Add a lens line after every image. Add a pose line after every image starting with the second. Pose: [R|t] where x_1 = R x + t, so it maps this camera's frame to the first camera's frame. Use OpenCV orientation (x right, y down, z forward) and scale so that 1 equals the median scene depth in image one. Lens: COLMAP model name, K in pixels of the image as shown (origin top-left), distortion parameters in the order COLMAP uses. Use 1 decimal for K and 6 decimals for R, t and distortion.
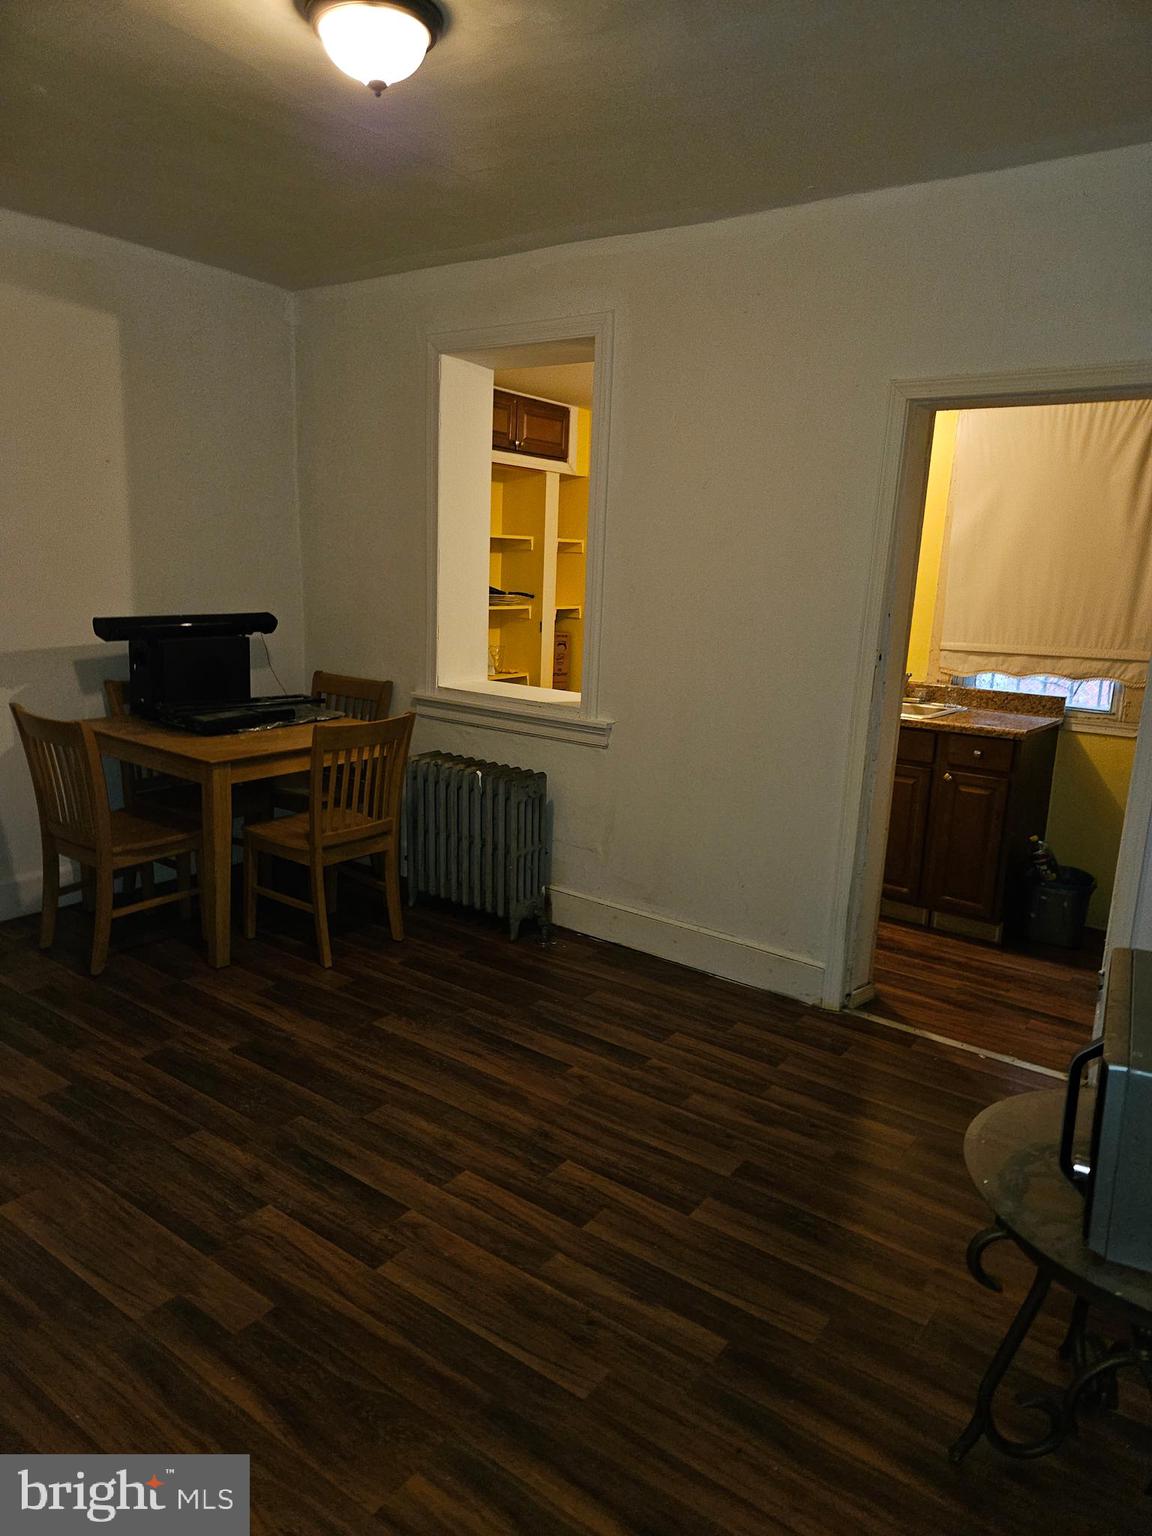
lens RADIAL K [[1000.8, 0, 571.6], [0, 1000.8, 749.0], [0, 0, 1]] dist [0.016162, -0.003470]
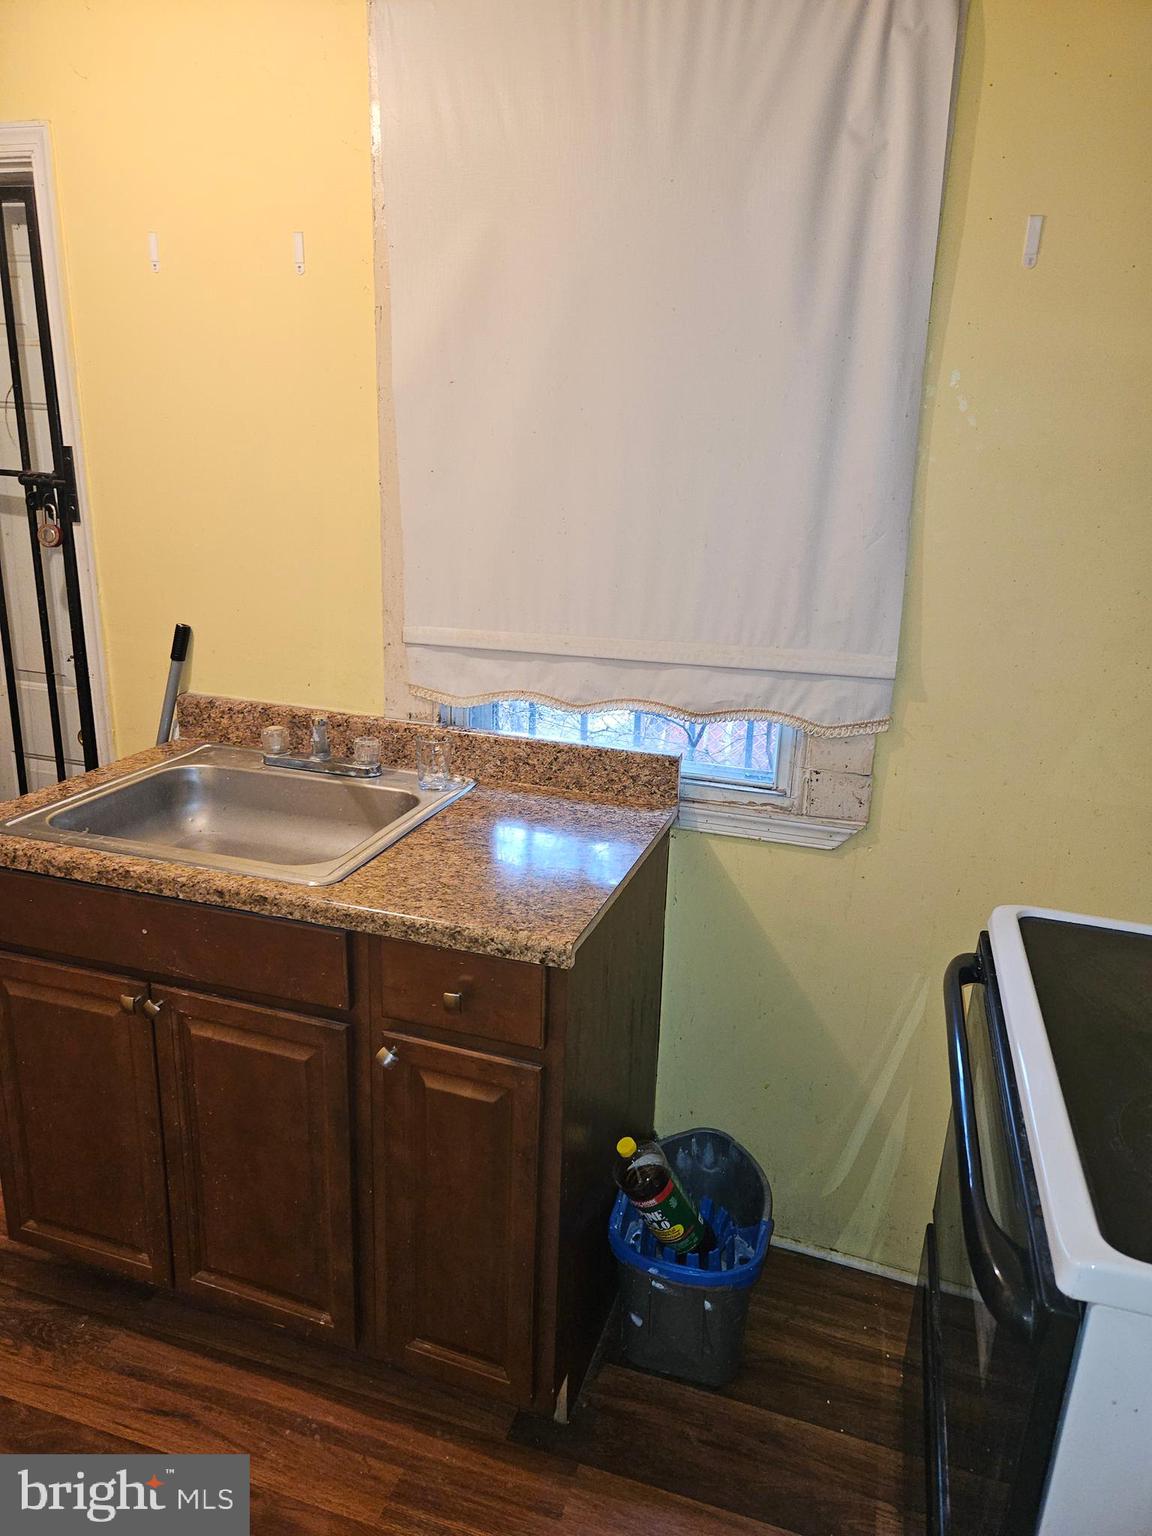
lens RADIAL K [[1000.8, 0, 571.6], [0, 1000.8, 749.0], [0, 0, 1]] dist [0.016162, -0.003470]
pose [[0.941879, -0.103750, 0.319530, 0.313289], [0.070205, 0.990905, 0.114799, -0.106085], [-0.328534, -0.085694, 0.940597, 0.616113]]
